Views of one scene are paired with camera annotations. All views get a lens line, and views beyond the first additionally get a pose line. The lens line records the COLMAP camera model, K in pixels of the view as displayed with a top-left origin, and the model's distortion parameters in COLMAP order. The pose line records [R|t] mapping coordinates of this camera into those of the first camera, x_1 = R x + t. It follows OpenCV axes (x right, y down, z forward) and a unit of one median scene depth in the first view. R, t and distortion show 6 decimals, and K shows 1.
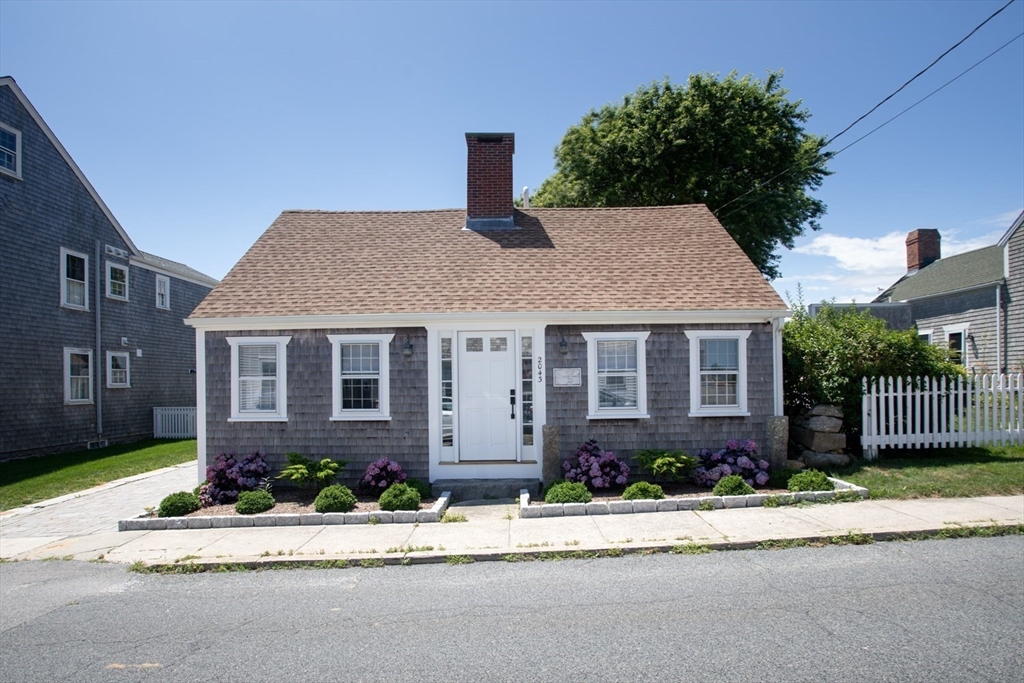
lens RADIAL K [[499.9, 0, 510.6], [0, 499.9, 382.8], [0, 0, 1]] dist [-0.055623, 0.021218]
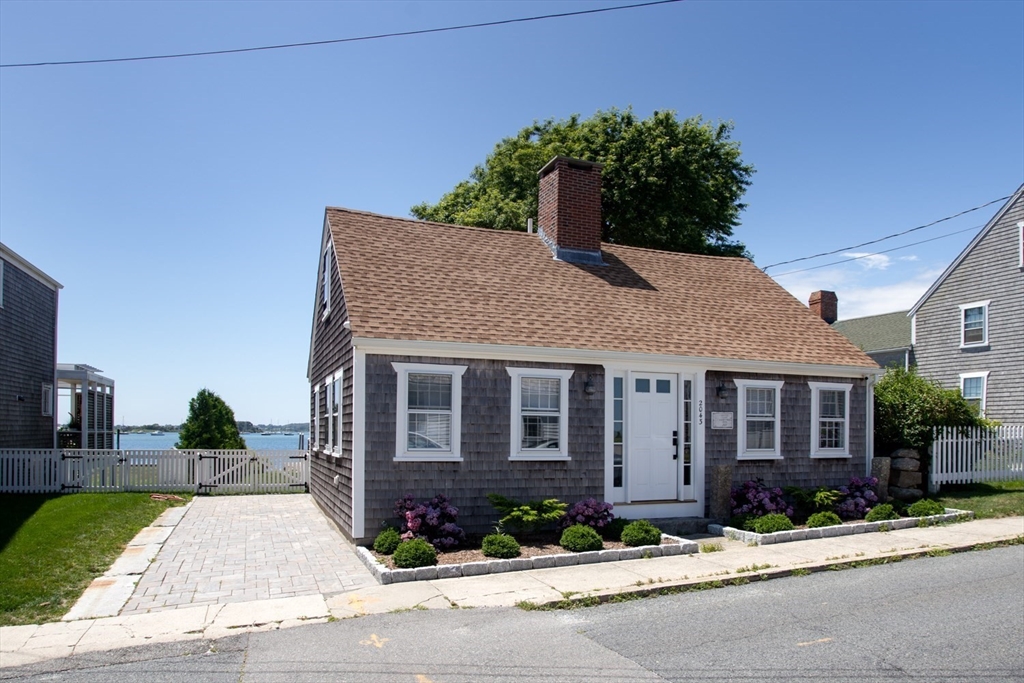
lens RADIAL K [[617.4, 0, 513.4], [0, 617.4, 424.3], [0, 0, 1]] dist [-0.039690, 0.000379]
pose [[0.940136, 0.024371, 0.339926, -0.746732], [-0.021246, 0.999691, -0.012910, 0.023583], [-0.340136, 0.004915, 0.940363, -0.077612]]
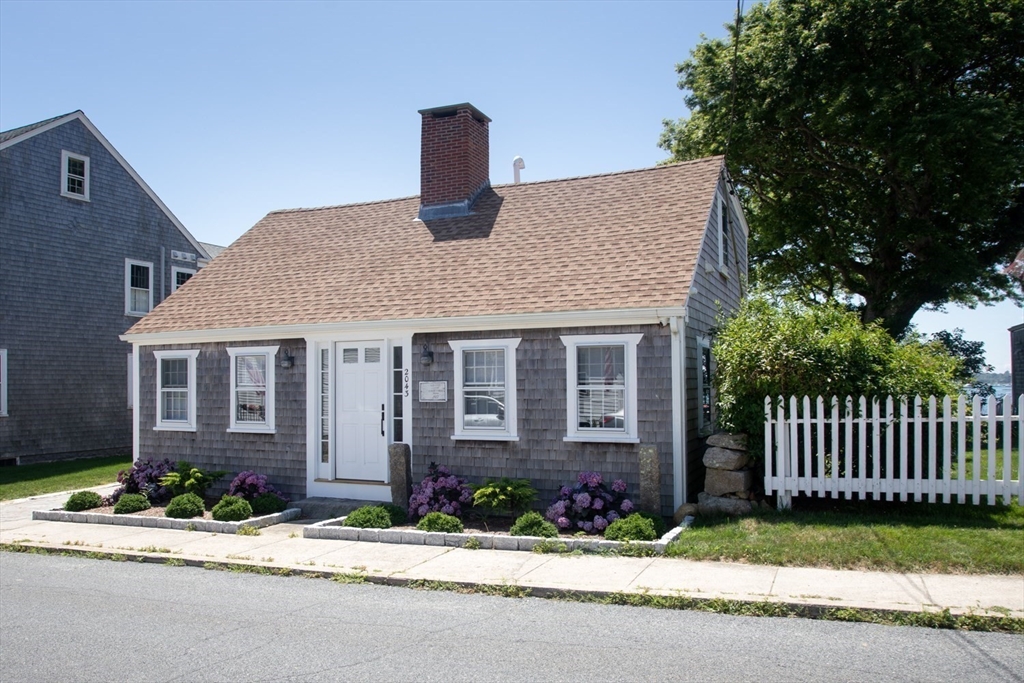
lens RADIAL K [[669.0, 0, 514.0], [0, 669.0, 382.7], [0, 0, 1]] dist [-0.036275, 0.002122]
pose [[0.932437, 0.004569, -0.361304, 0.677004], [-0.004627, 0.999989, 0.000704, -0.028478], [0.361303, 0.001015, 0.932448, -0.058419]]
